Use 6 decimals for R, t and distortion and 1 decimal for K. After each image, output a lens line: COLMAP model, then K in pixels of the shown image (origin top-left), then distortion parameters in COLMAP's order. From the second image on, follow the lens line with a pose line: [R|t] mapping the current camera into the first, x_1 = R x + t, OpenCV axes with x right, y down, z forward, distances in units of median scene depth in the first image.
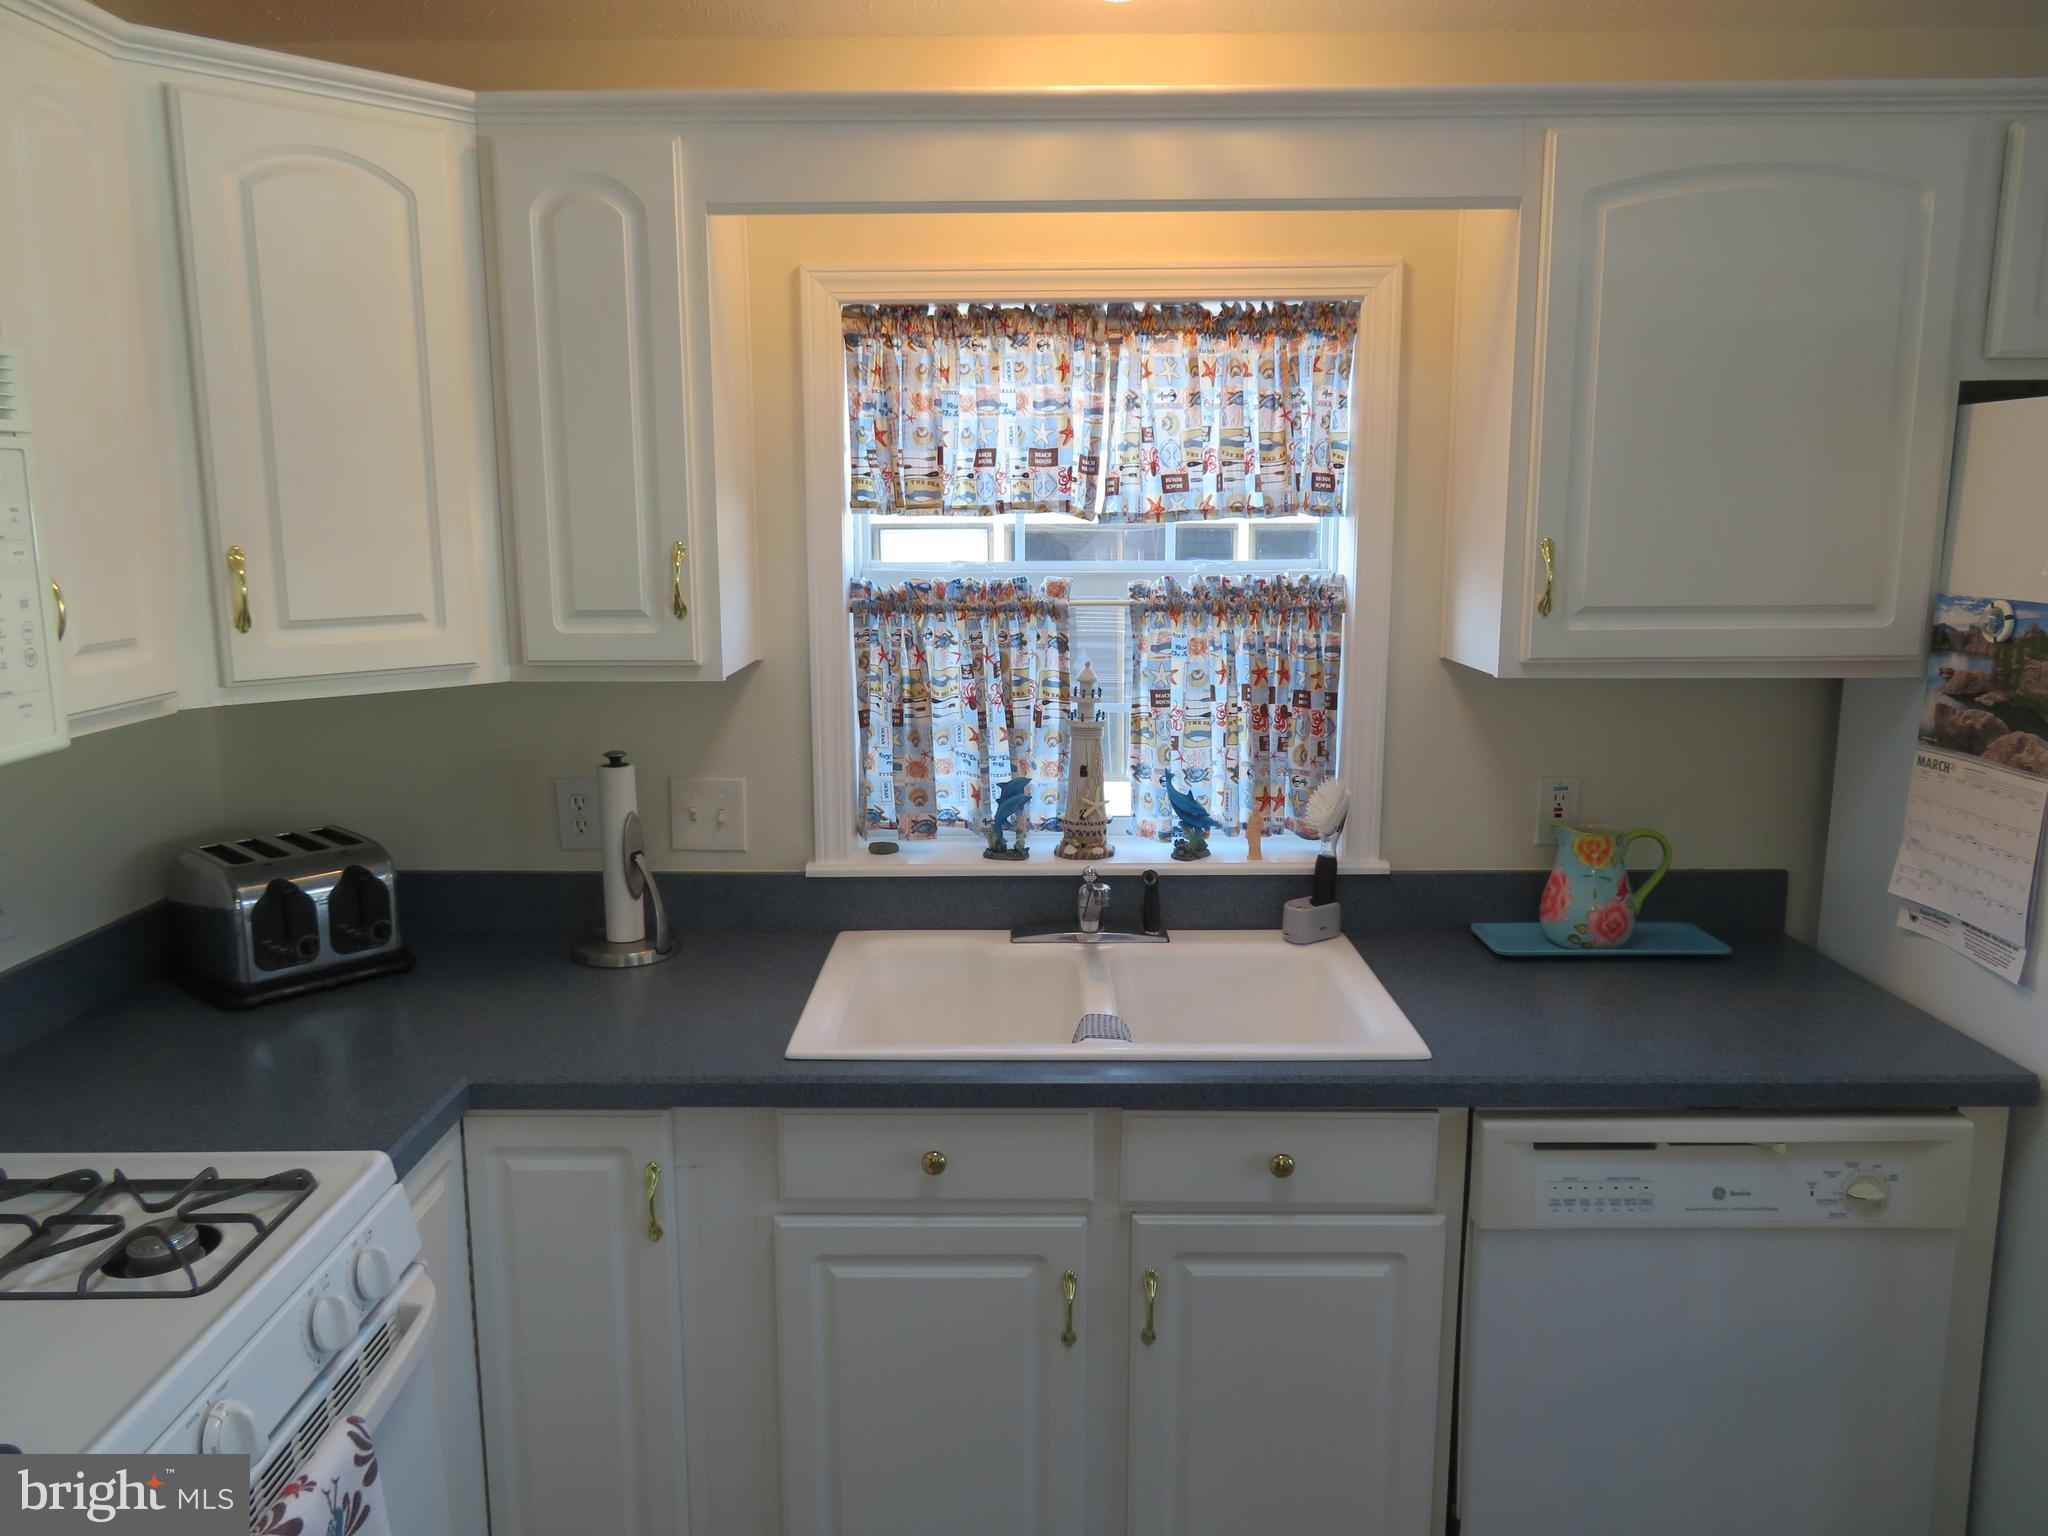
lens RADIAL K [[1460.9, 0, 1024.0], [0, 1460.9, 768.0], [0, 0, 1]] dist [-0.010502, 0.013746]
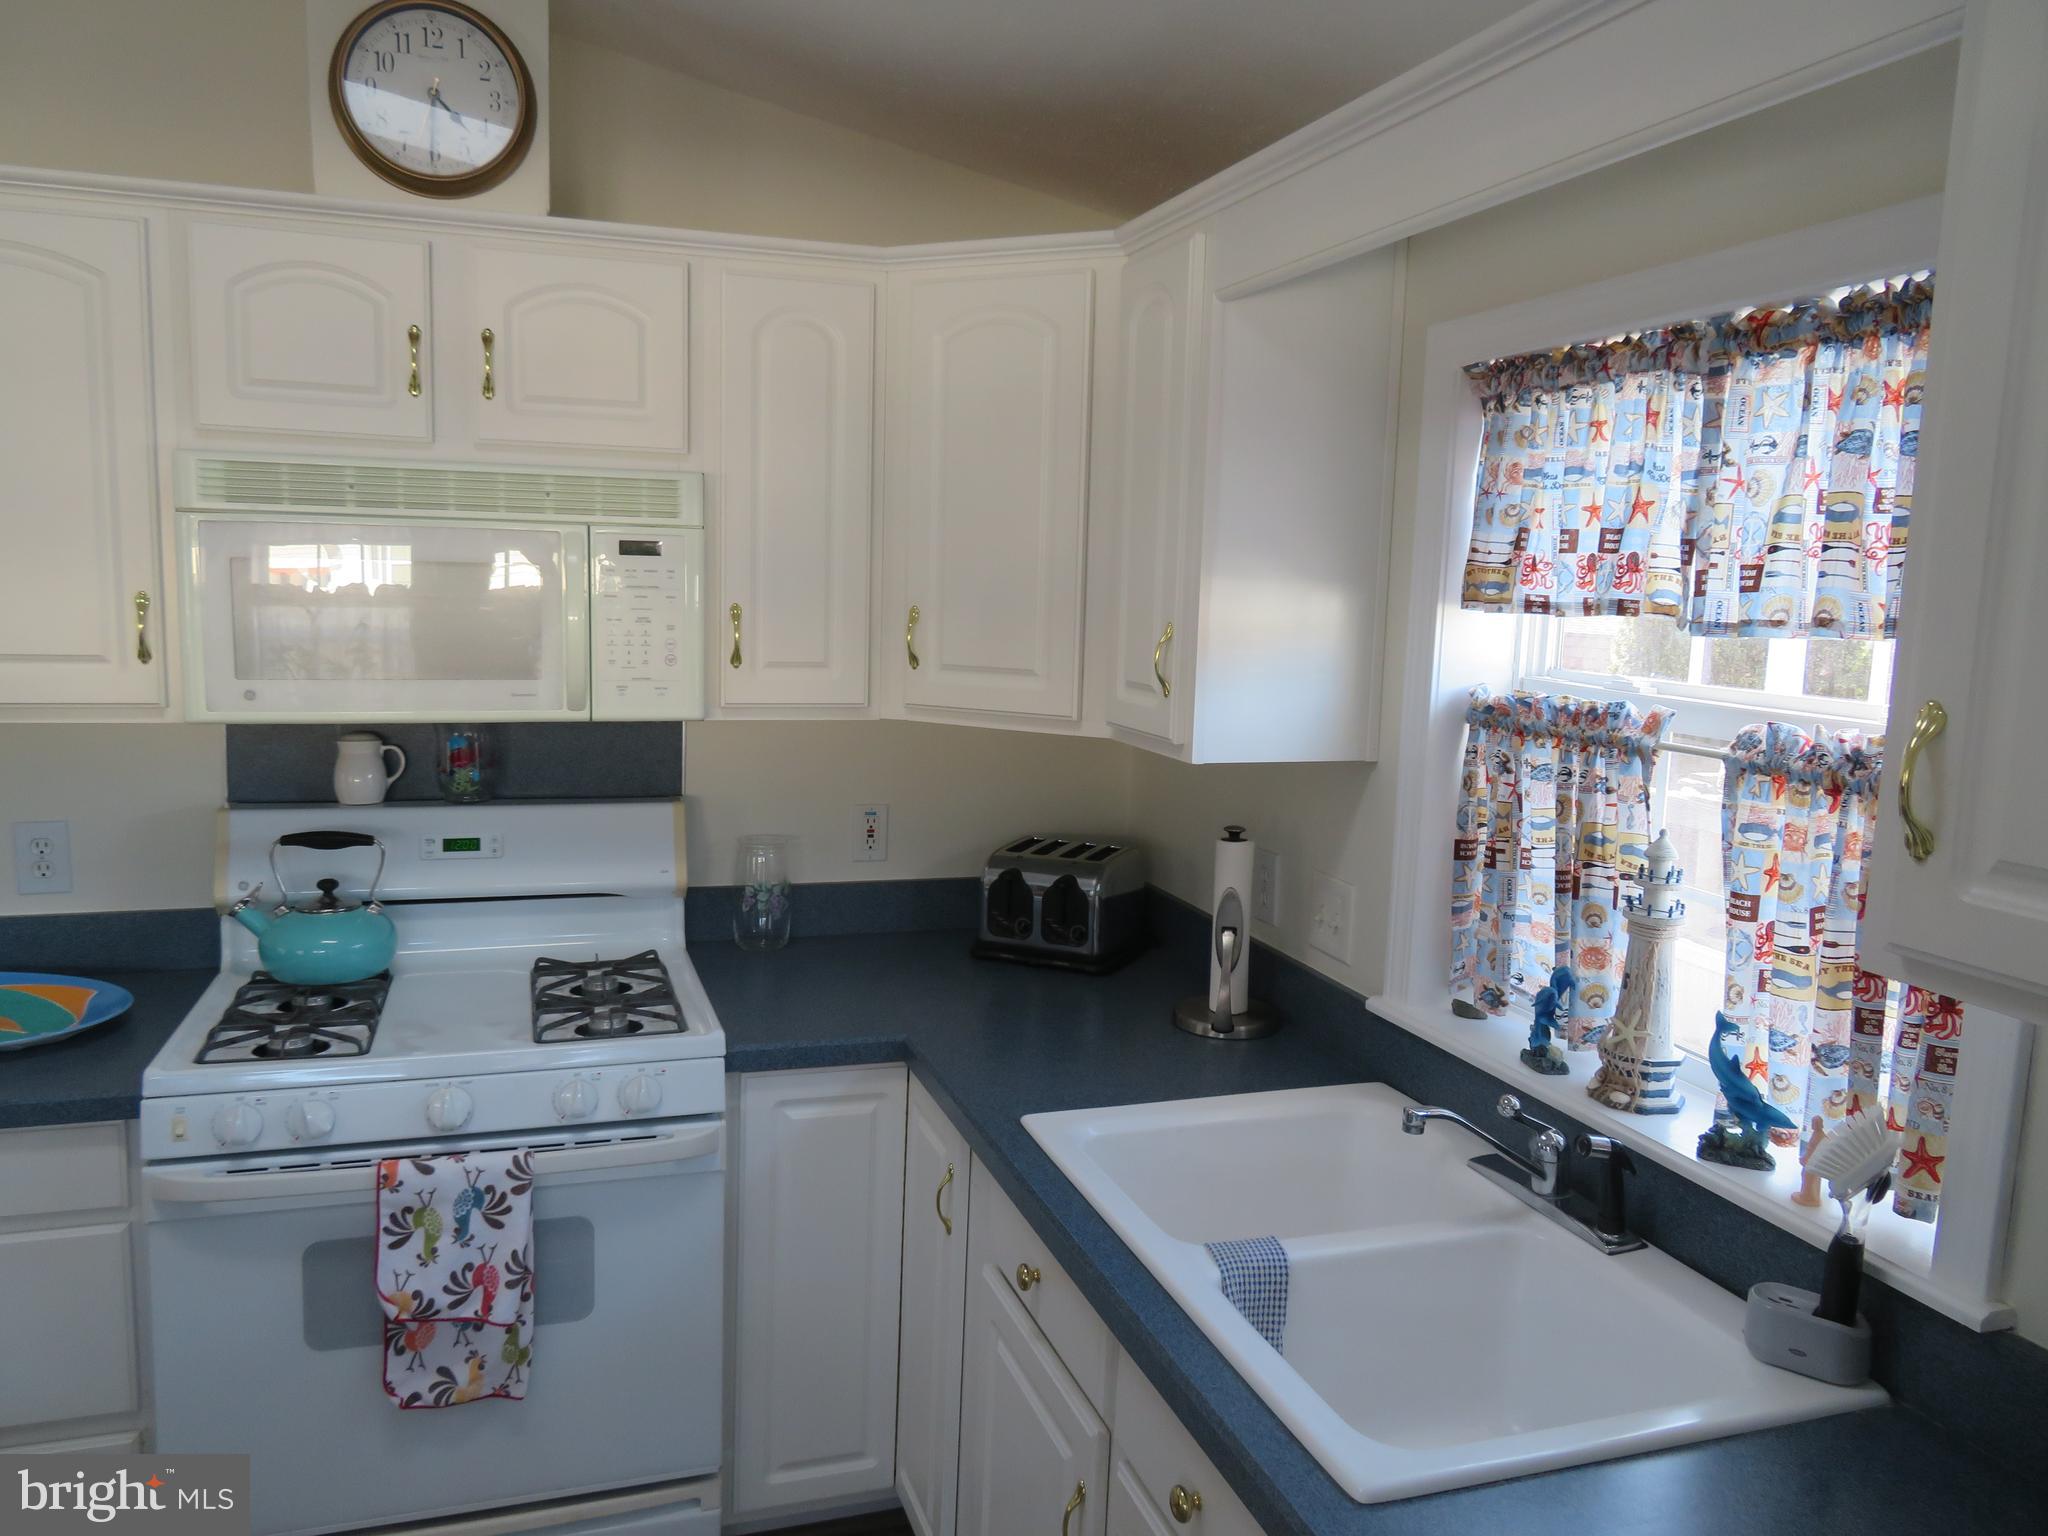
lens RADIAL K [[1460.9, 0, 1024.0], [0, 1460.9, 768.0], [0, 0, 1]] dist [-0.010502, 0.013746]
pose [[0.327572, 0.139378, -0.934489, 0.613418], [-0.197643, 0.977286, 0.076480, -0.098668], [0.923923, 0.159642, 0.347679, 0.490544]]
